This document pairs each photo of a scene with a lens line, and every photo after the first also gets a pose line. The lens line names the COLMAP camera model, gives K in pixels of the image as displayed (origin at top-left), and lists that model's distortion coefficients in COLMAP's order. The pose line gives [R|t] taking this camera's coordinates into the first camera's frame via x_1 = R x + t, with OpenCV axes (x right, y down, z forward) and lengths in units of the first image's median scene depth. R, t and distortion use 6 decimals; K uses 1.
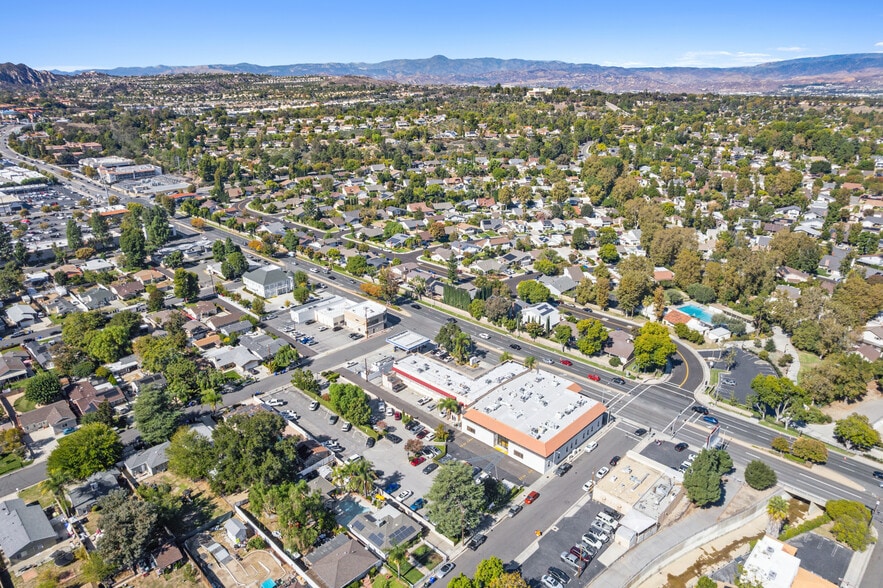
lens RADIAL K [[583.2, 0, 439.4], [0, 583.2, 258.8], [0, 0, 1]] dist [-0.078115, 0.077257]
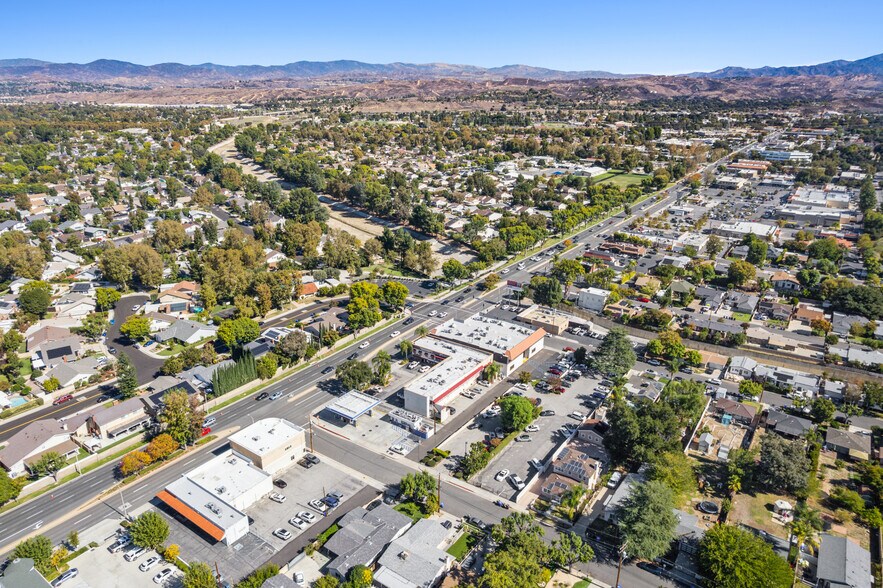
lens RADIAL K [[573.8, 0, 437.9], [0, 573.8, 309.9], [0, 0, 1]] dist [-0.067298, 0.053781]
pose [[-0.153040, -0.359728, 0.920421, -0.677096], [0.285695, 0.875515, 0.389681, -0.224499], [-0.946022, 0.322596, -0.031216, 0.780901]]
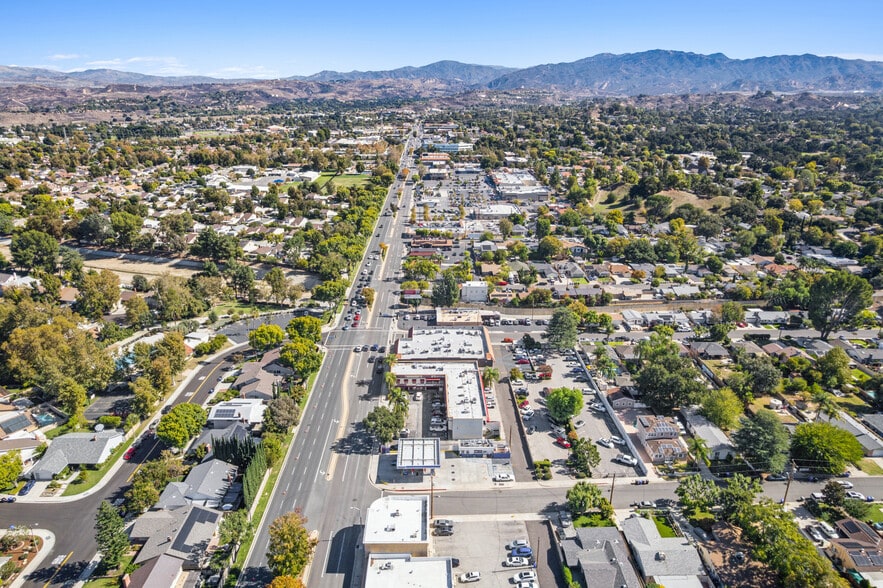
lens RADIAL K [[573.8, 0, 437.9], [0, 573.8, 309.9], [0, 0, 1]] dist [-0.067298, 0.053781]
pose [[-0.707965, -0.251330, 0.660014, -0.438363], [0.207499, 0.819270, 0.534548, -0.334616], [-0.675077, 0.515393, -0.527864, 1.132273]]
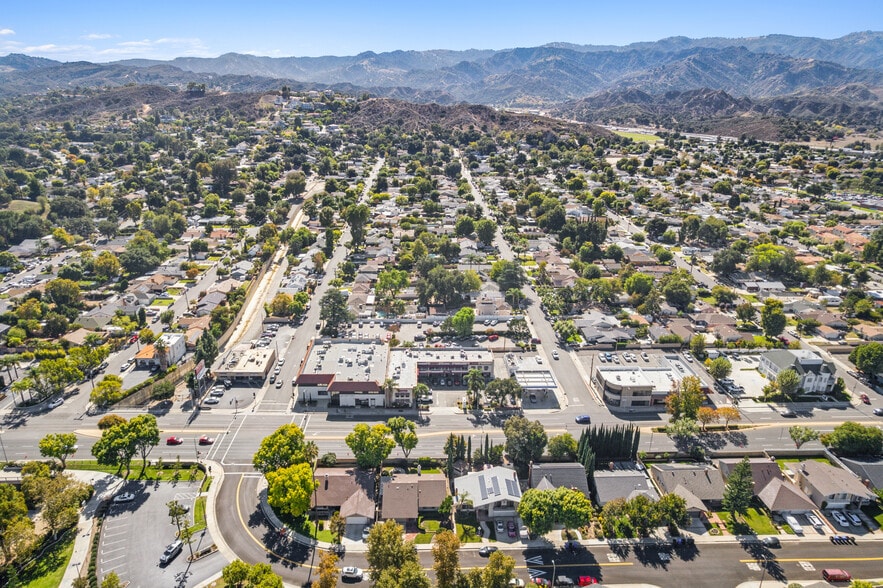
lens RADIAL K [[564.6, 0, 438.2], [0, 564.6, 291.8], [0, 0, 1]] dist [-0.081639, 0.073685]
pose [[-0.692236, 0.243813, -0.679238, 0.544469], [-0.221969, 0.823643, 0.521864, -0.351925], [0.686688, 0.512022, -0.516036, 1.143560]]
